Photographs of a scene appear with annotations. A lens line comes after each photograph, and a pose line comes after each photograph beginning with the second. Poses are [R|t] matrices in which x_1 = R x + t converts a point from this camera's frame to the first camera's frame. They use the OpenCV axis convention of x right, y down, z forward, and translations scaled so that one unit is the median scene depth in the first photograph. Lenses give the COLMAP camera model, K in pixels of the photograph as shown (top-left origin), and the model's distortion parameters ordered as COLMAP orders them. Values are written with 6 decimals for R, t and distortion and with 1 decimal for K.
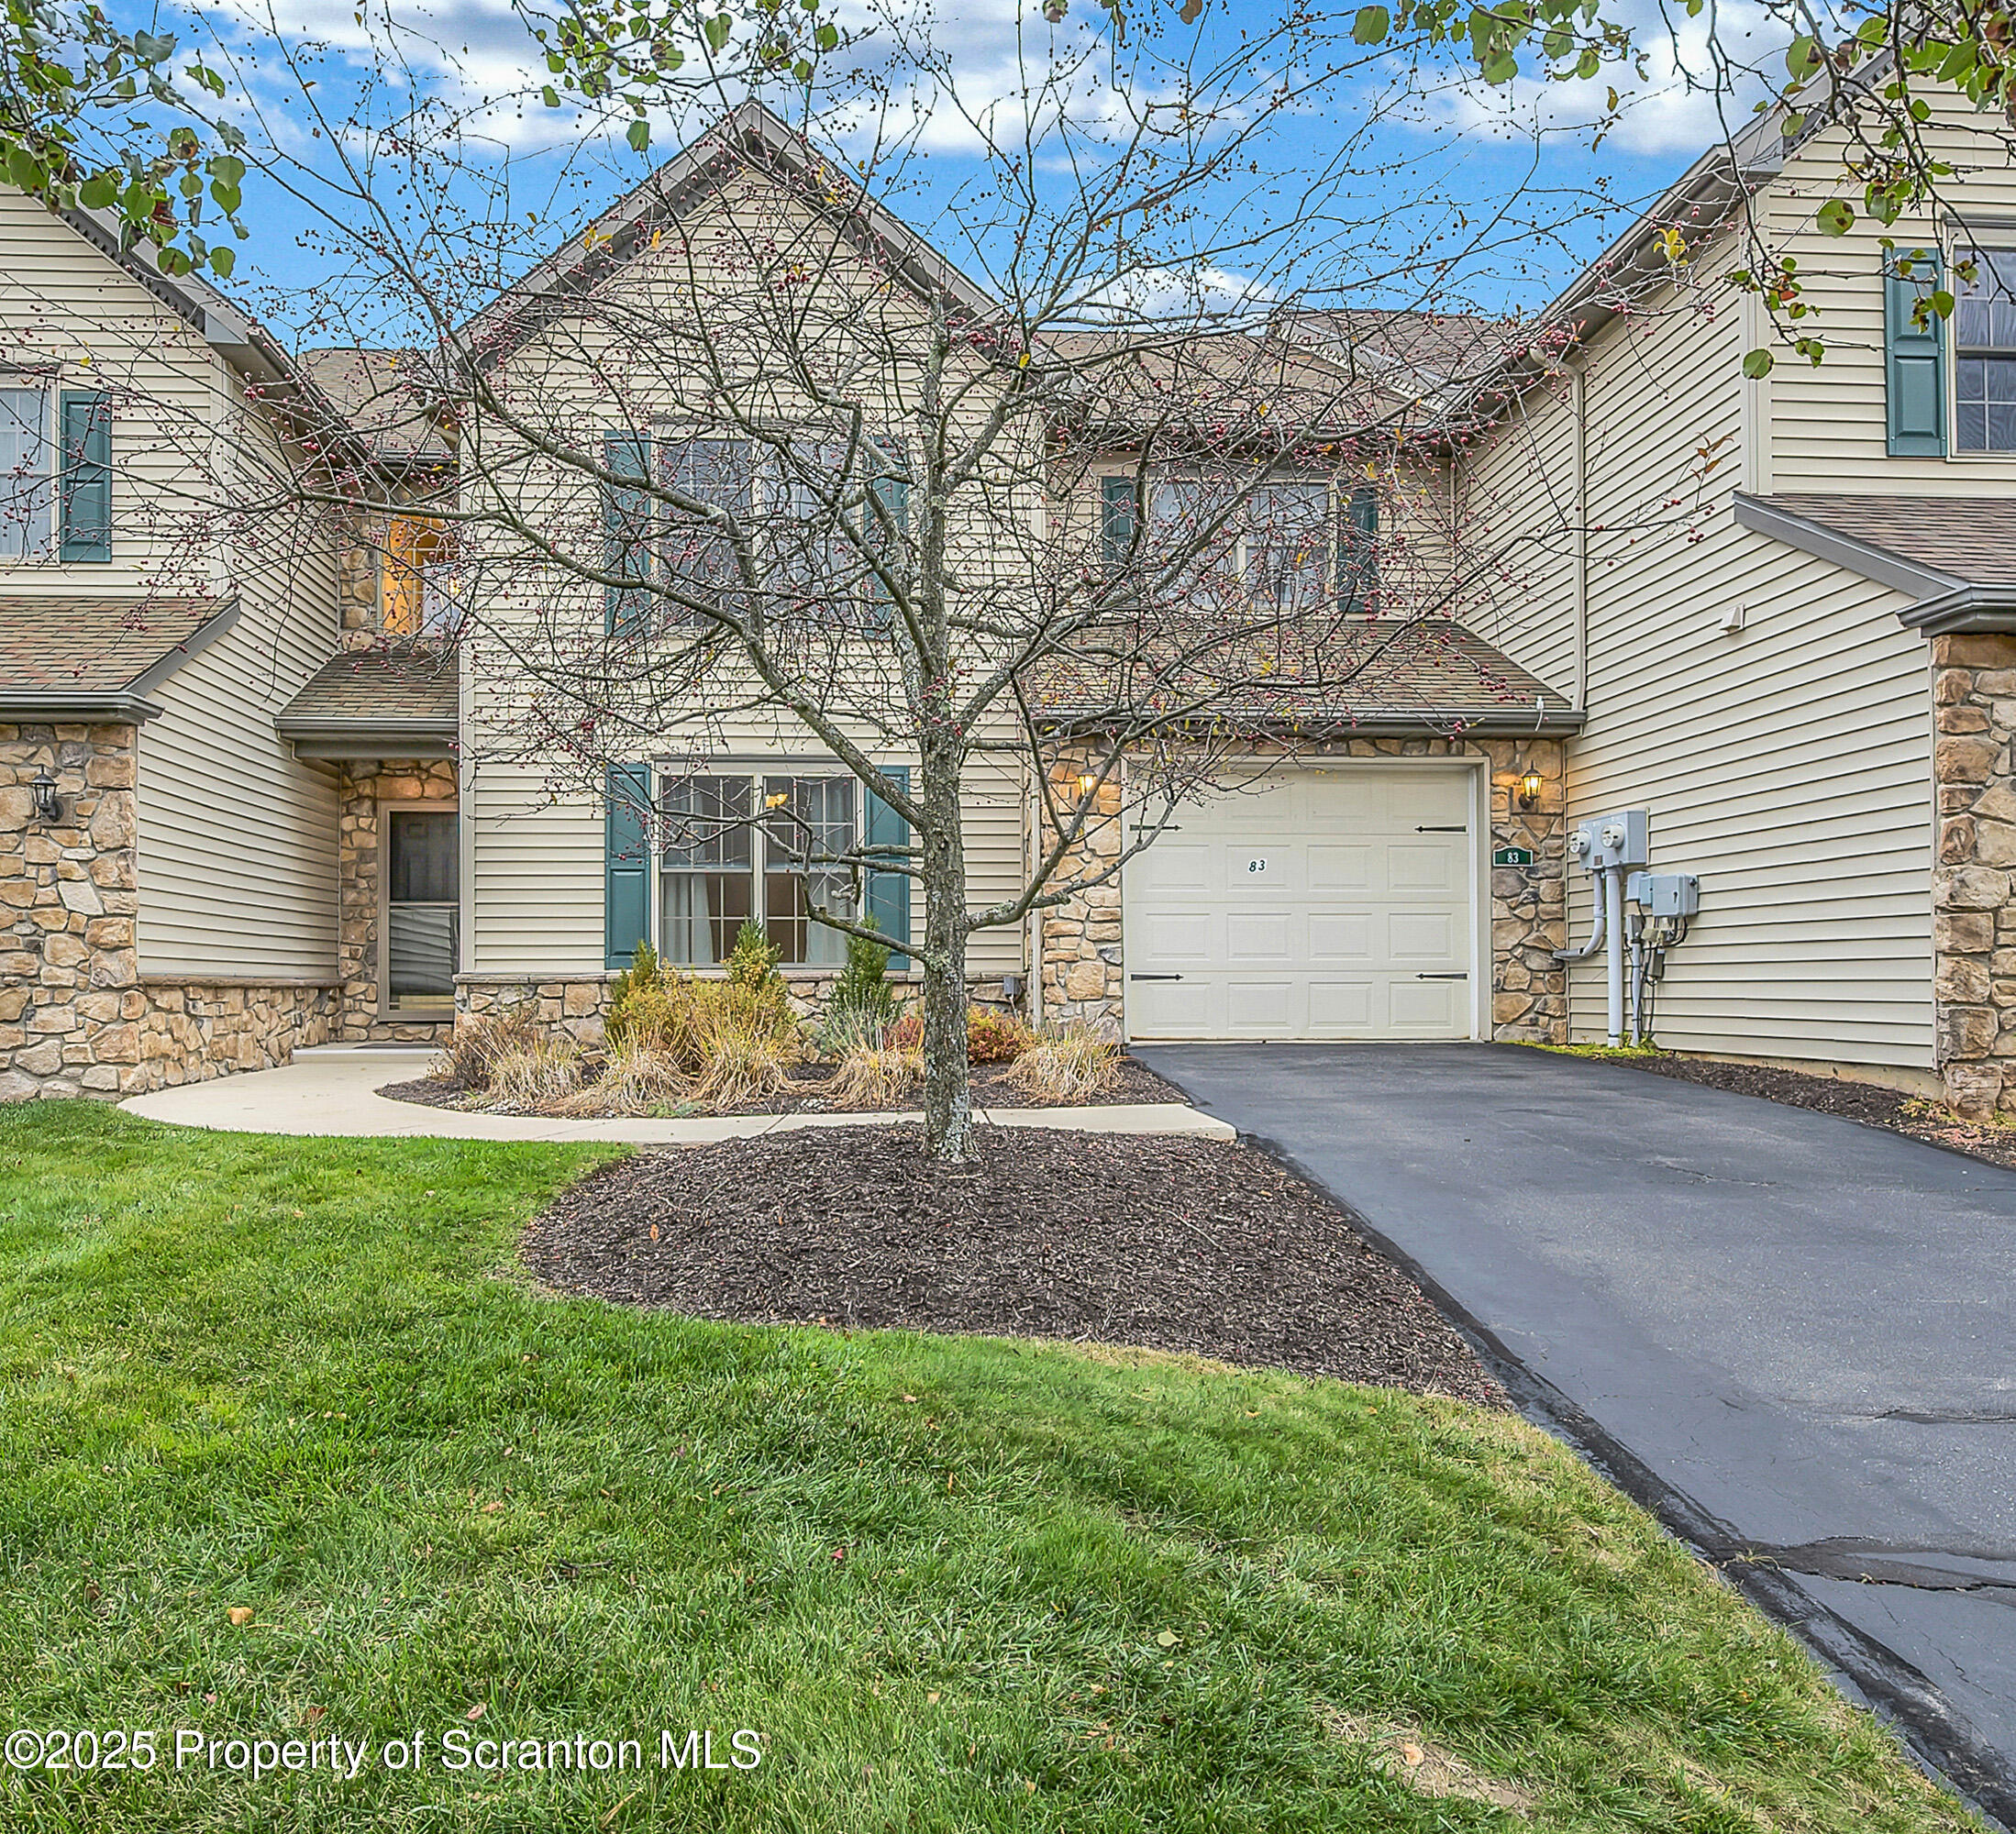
lens RADIAL K [[1565.8, 0, 1008.0], [0, 1565.8, 917.0], [0, 0, 1]] dist [-0.007238, -0.000805]
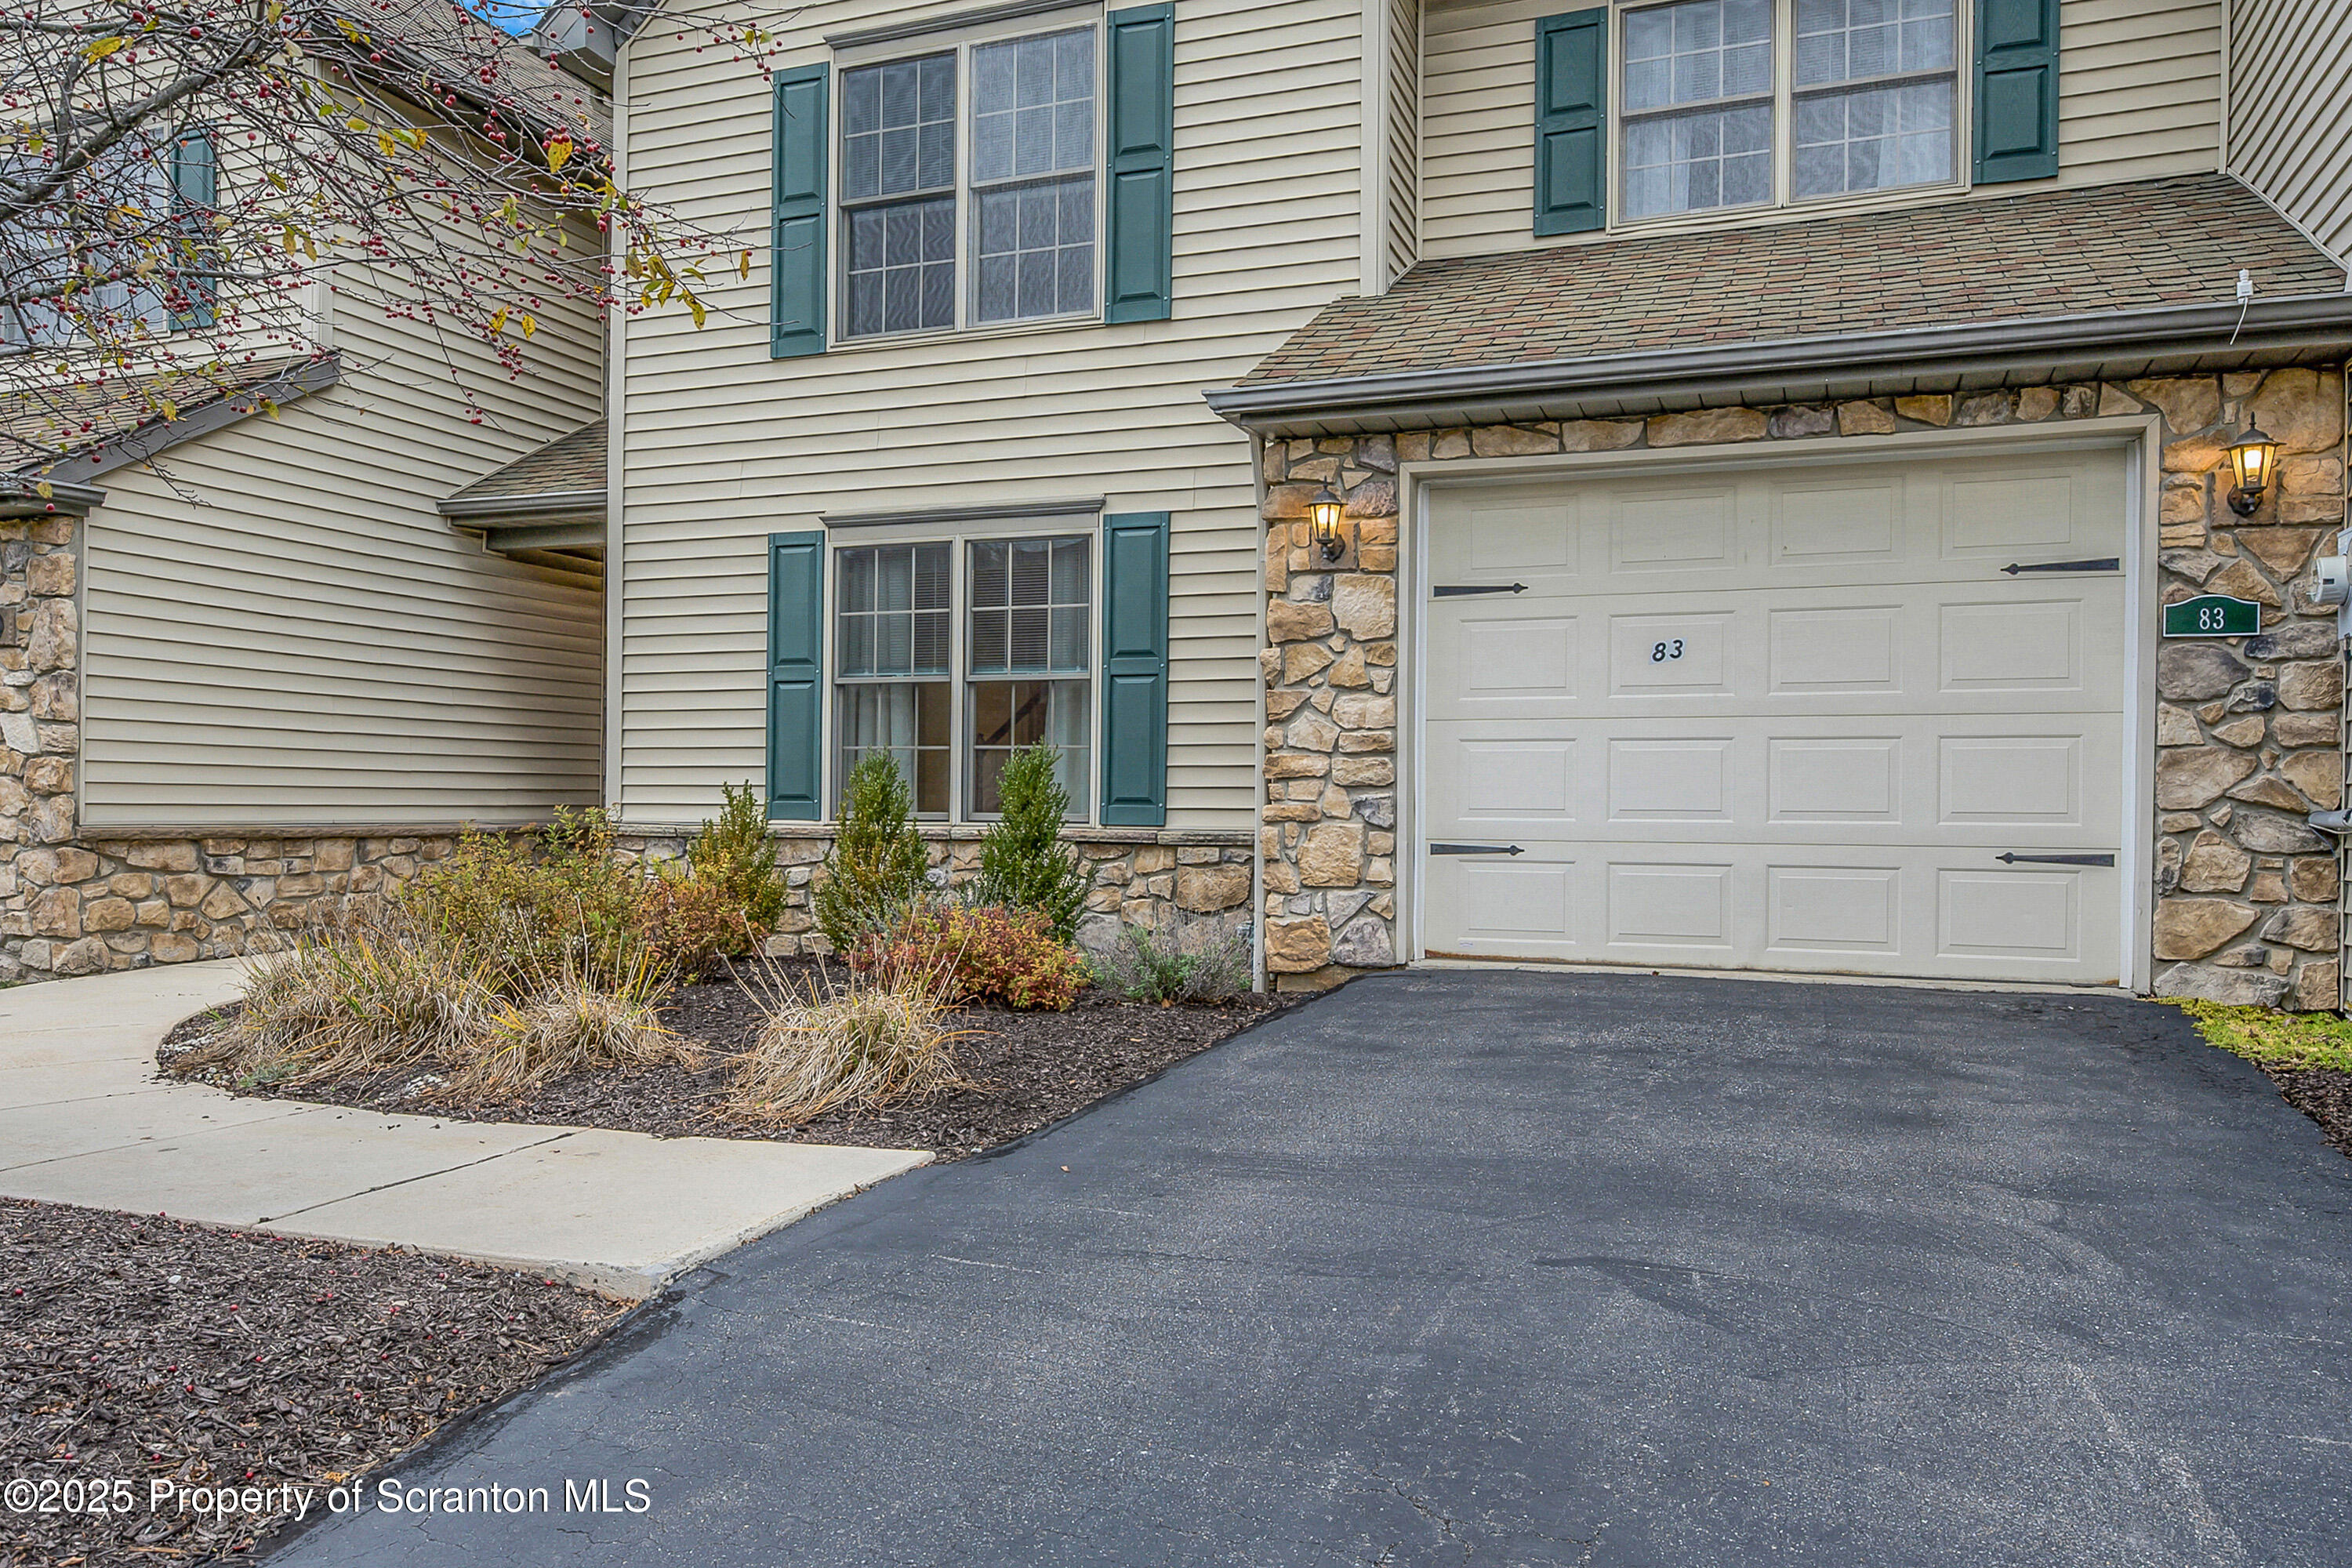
lens RADIAL K [[1718.5, 0, 1176.0], [0, 1718.5, 784.0], [0, 0, 1]] dist [-0.005989, -0.001722]
pose [[0.890553, 0.006376, -0.454835, 0.280176], [0.009035, 0.999457, 0.031702, -0.006588], [0.454790, -0.032341, 0.890012, 0.383477]]
